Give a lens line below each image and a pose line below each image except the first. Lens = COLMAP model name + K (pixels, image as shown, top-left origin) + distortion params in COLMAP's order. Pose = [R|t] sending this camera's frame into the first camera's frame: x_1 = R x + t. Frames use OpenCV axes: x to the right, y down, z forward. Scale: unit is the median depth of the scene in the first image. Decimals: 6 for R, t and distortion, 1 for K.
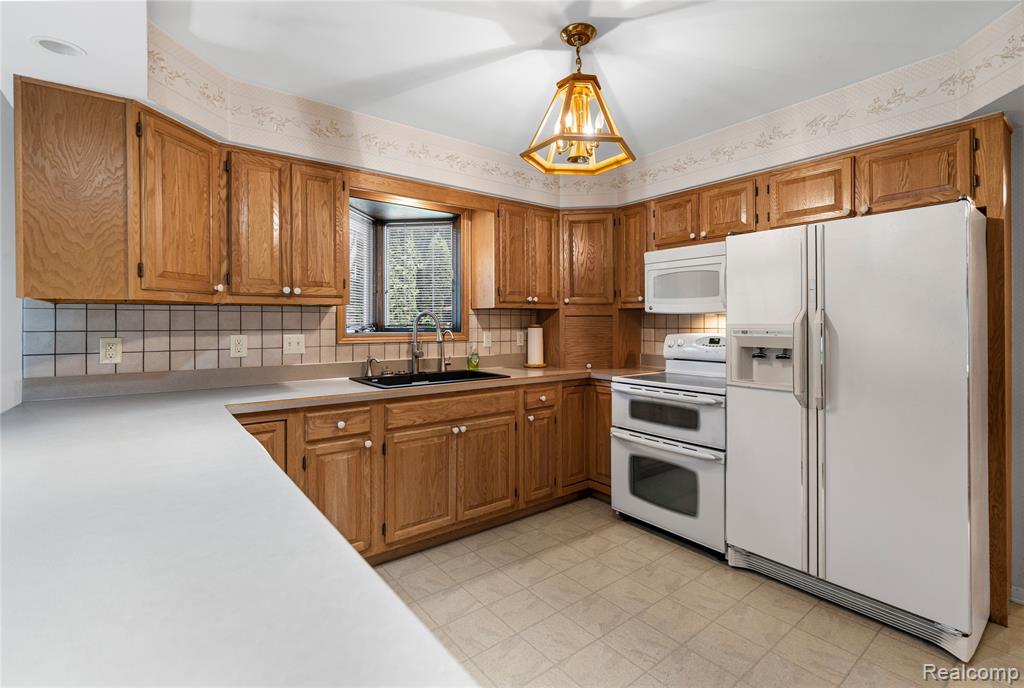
lens RADIAL K [[467.7, 0, 517.8], [0, 467.7, 322.5], [0, 0, 1]] dist [-0.001959, 0.000252]
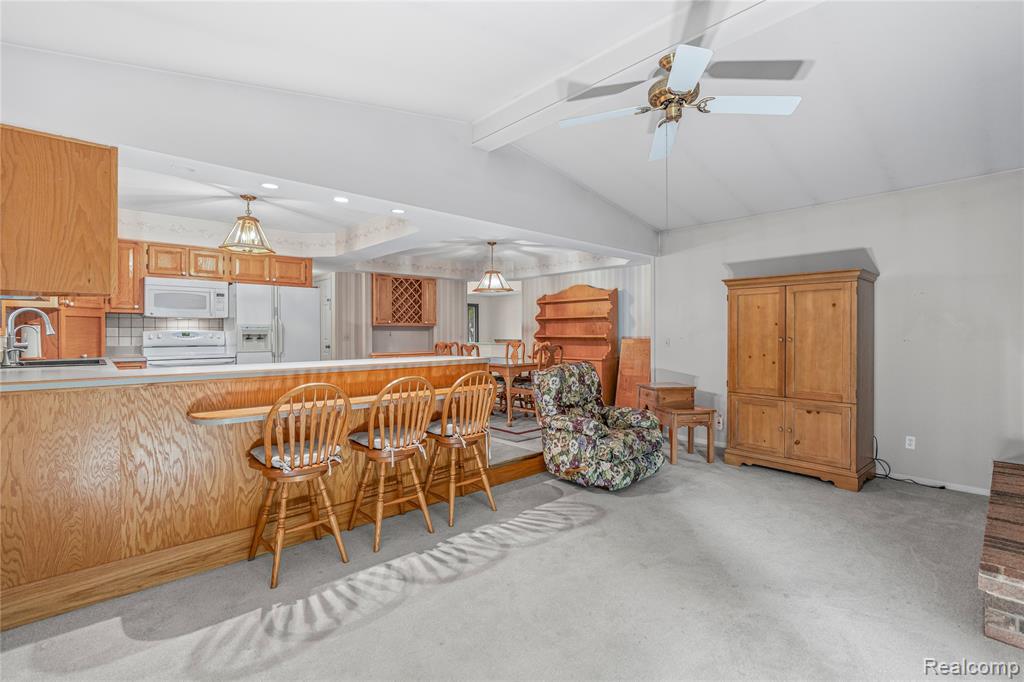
lens RADIAL K [[463.1, 0, 520.1], [0, 463.1, 334.6], [0, 0, 1]] dist [-0.002980, 0.000036]
pose [[-0.084312, -0.001316, 0.996439, -1.632778], [0.001256, 0.999998, 0.001427, 0.046975], [-0.996439, 0.001372, -0.084310, -0.109608]]
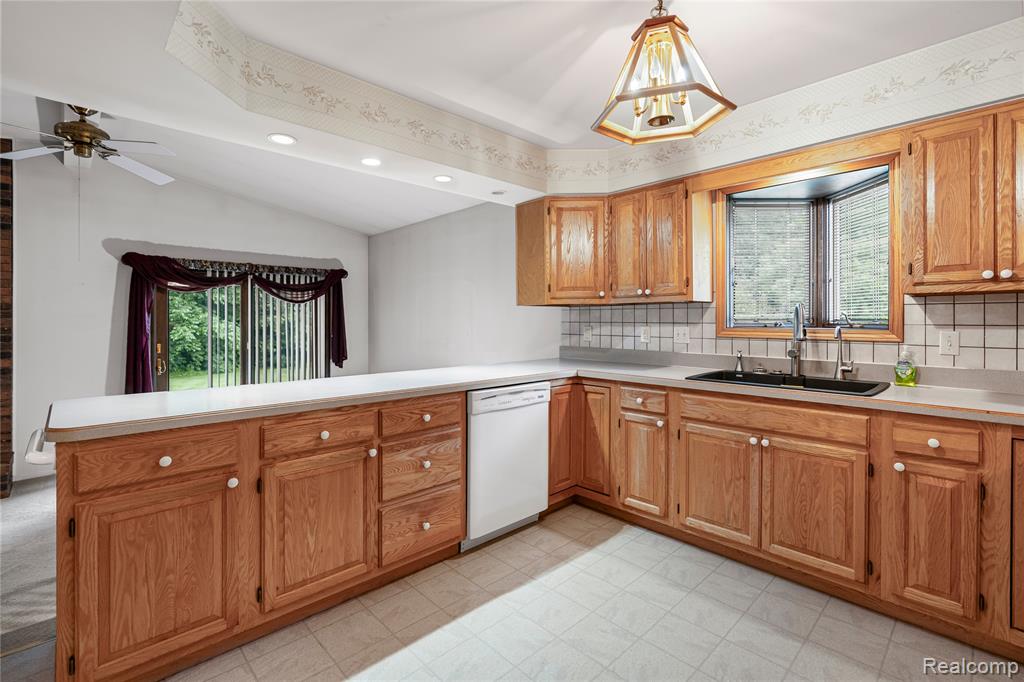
lens RADIAL K [[467.0, 0, 516.5], [0, 467.0, 321.2], [0, 0, 1]] dist [-0.002572, -0.000089]
pose [[0.102995, 0.005270, -0.994668, 0.674893], [0.000576, 0.999985, 0.005358, 0.004642], [0.994682, -0.001125, 0.102991, 0.471431]]
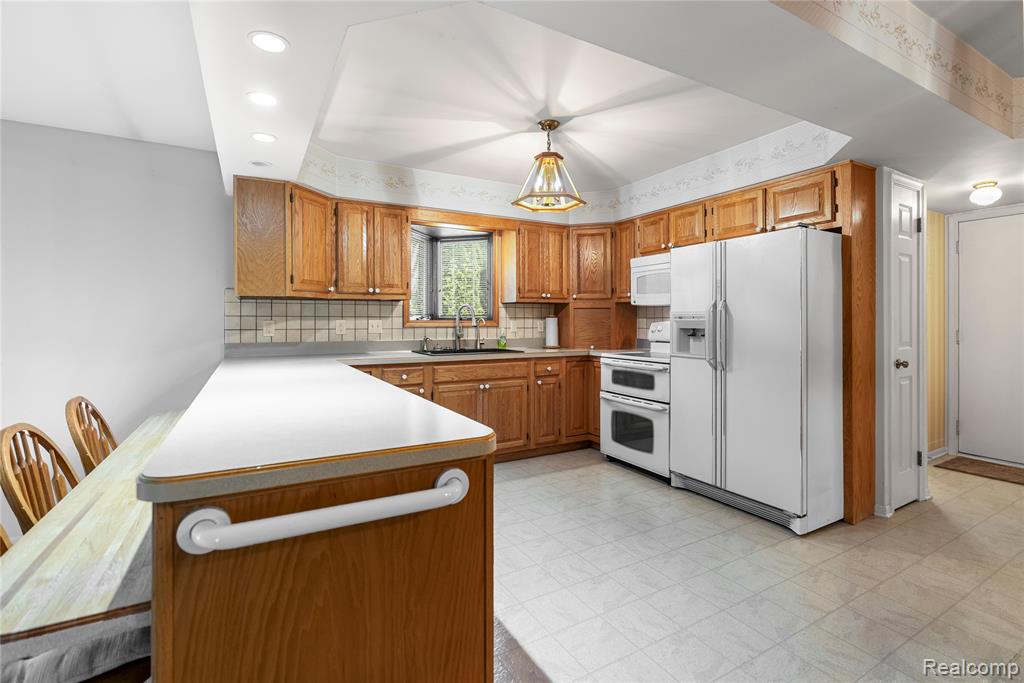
lens RADIAL K [[467.0, 0, 516.5], [0, 467.0, 321.7], [0, 0, 1]] dist [-0.002572, -0.000089]
pose [[0.989102, 0.002183, -0.147219, 0.182393], [-0.001785, 0.999994, 0.002835, 0.026329], [0.147224, -0.002541, 0.989100, -0.399323]]
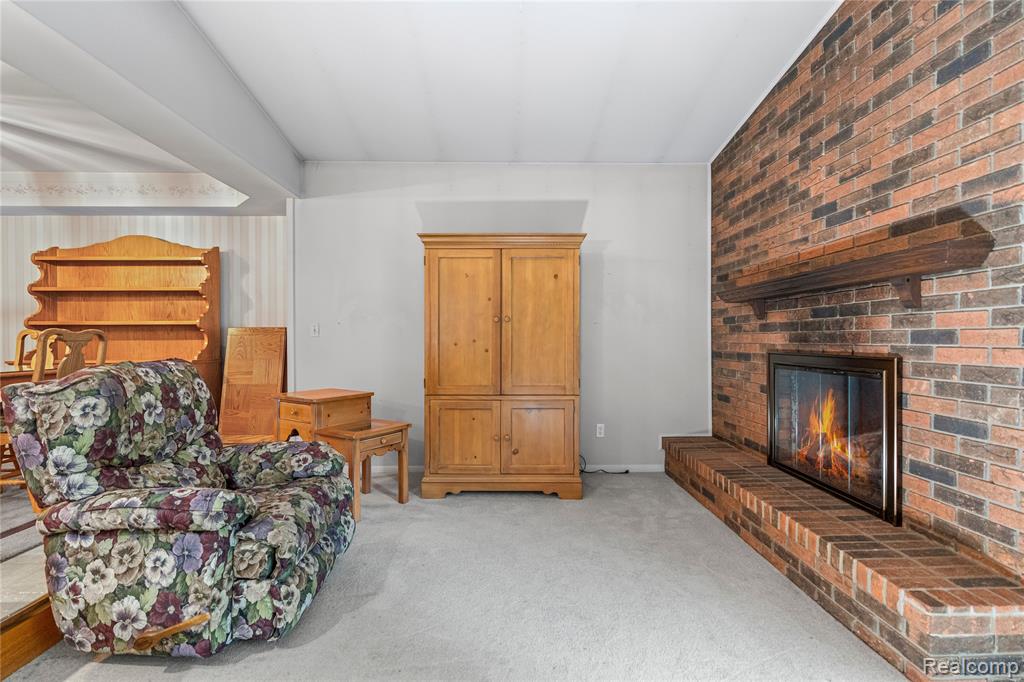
lens RADIAL K [[454.3, 0, 512.0], [0, 454.3, 341.0], [0, 0, 1]] dist [-0.001826, 0.000165]
pose [[-0.801176, 0.002742, 0.598423, -0.823765], [0.004211, 0.999991, 0.001055, 0.126736], [-0.598414, 0.003366, -0.801180, -0.219290]]
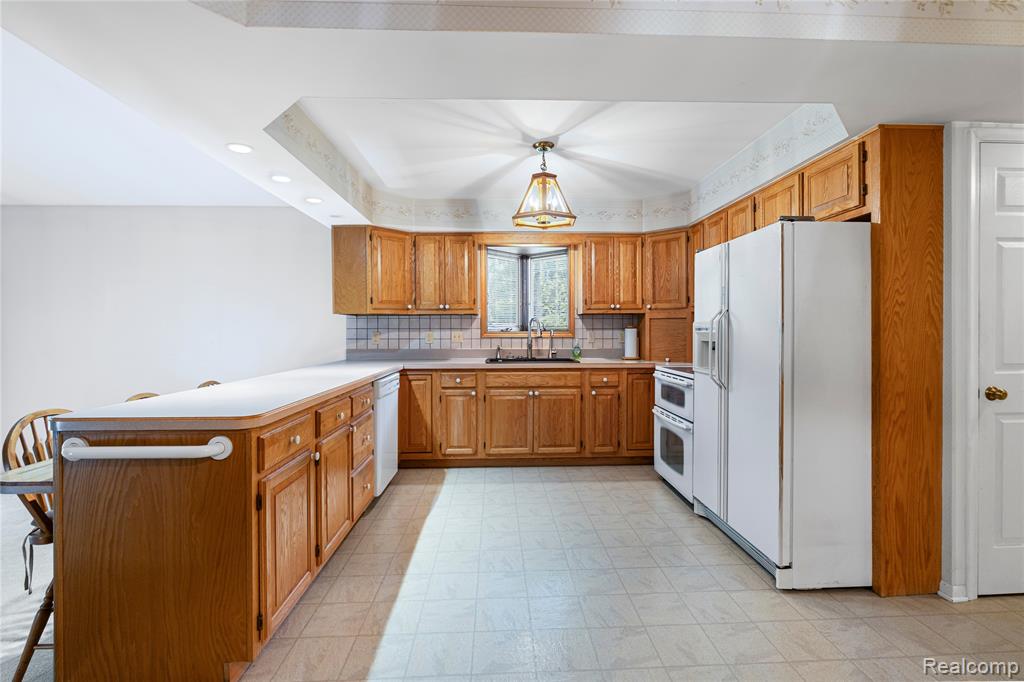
lens RADIAL K [[463.1, 0, 520.1], [0, 463.1, 334.6], [0, 0, 1]] dist [-0.002980, 0.000036]
pose [[0.815558, 0.006220, -0.578642, 0.721085], [0.000924, 0.999927, 0.012051, 0.017540], [0.578674, -0.010363, 0.815493, -0.270032]]
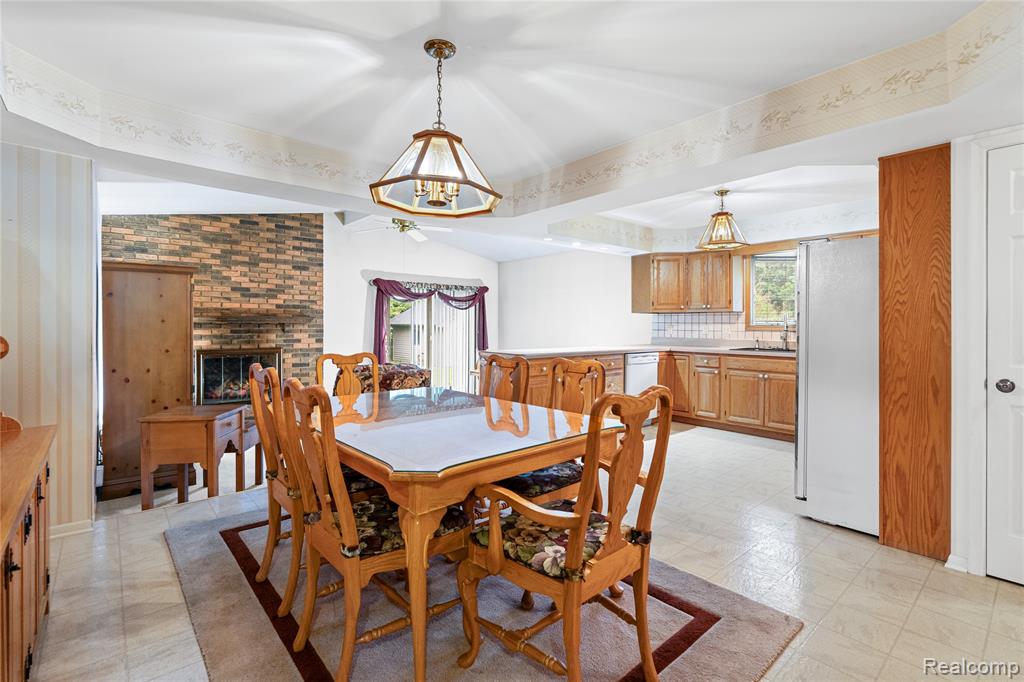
lens RADIAL K [[475.3, 0, 529.4], [0, 475.3, 324.1], [0, 0, 1]] dist [0.000282, 0.000108]
pose [[0.066702, 0.002739, -0.997769, 1.716389], [-0.005117, 0.999984, 0.002403, 0.020346], [0.997760, 0.004946, 0.066715, -0.067473]]
